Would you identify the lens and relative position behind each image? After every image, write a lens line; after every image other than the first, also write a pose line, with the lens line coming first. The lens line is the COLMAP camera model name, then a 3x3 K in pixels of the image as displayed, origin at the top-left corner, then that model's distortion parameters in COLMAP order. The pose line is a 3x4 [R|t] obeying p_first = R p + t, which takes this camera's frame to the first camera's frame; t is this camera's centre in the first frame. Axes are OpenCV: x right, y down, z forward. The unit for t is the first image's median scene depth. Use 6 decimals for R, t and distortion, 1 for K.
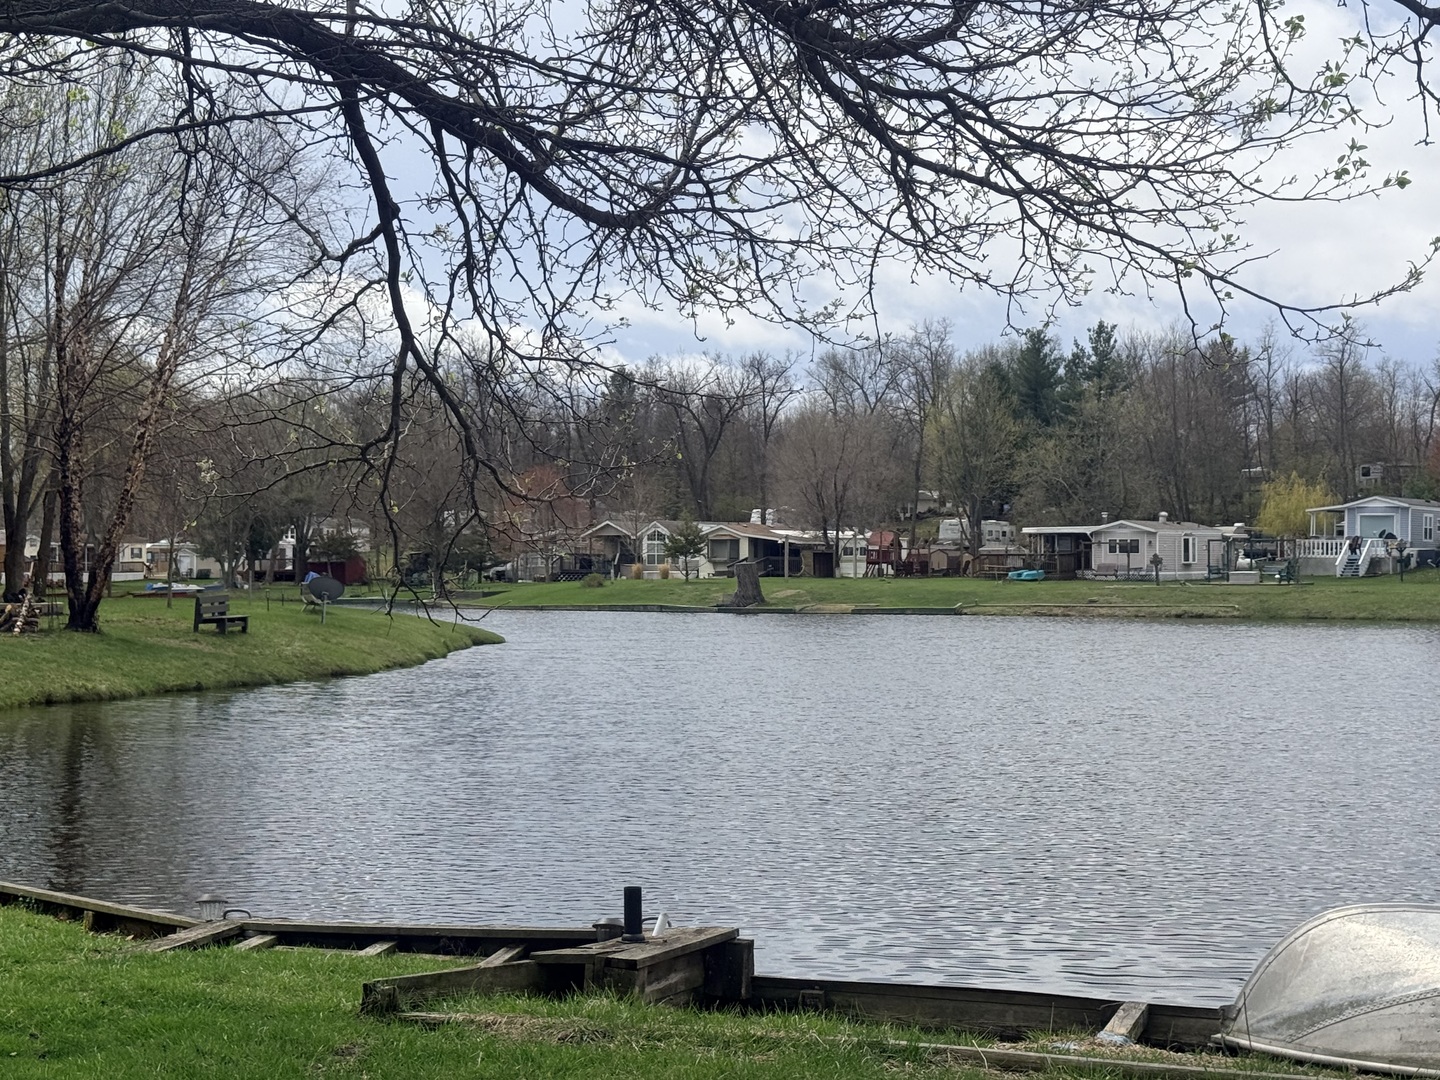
lens RADIAL K [[2452.3, 0, 720.0], [0, 2452.3, 540.0], [0, 0, 1]] dist [0.142215, -0.057153]
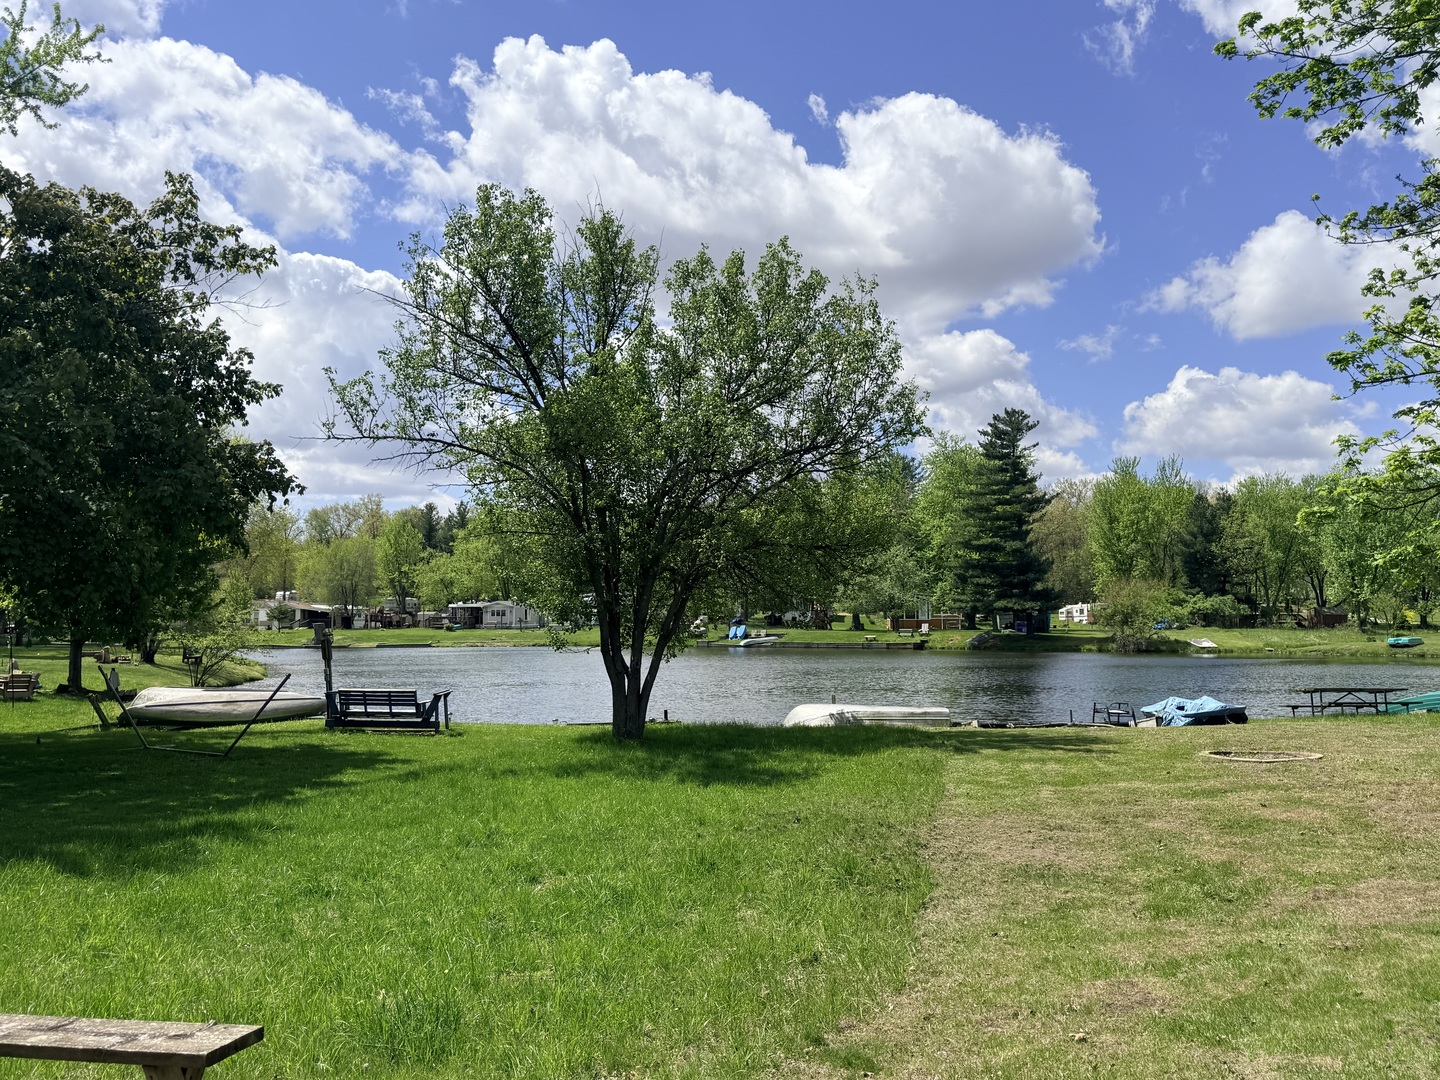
lens RADIAL K [[1294.8, 0, 710.3], [0, 1294.8, 536.6], [0, 0, 1]] dist [0.169250, -0.346778]
pose [[0.931205, 0.015724, 0.364156, -0.169405], [0.002396, 0.998783, -0.049253, -0.016826], [-0.364488, 0.046737, 0.930035, -0.284853]]
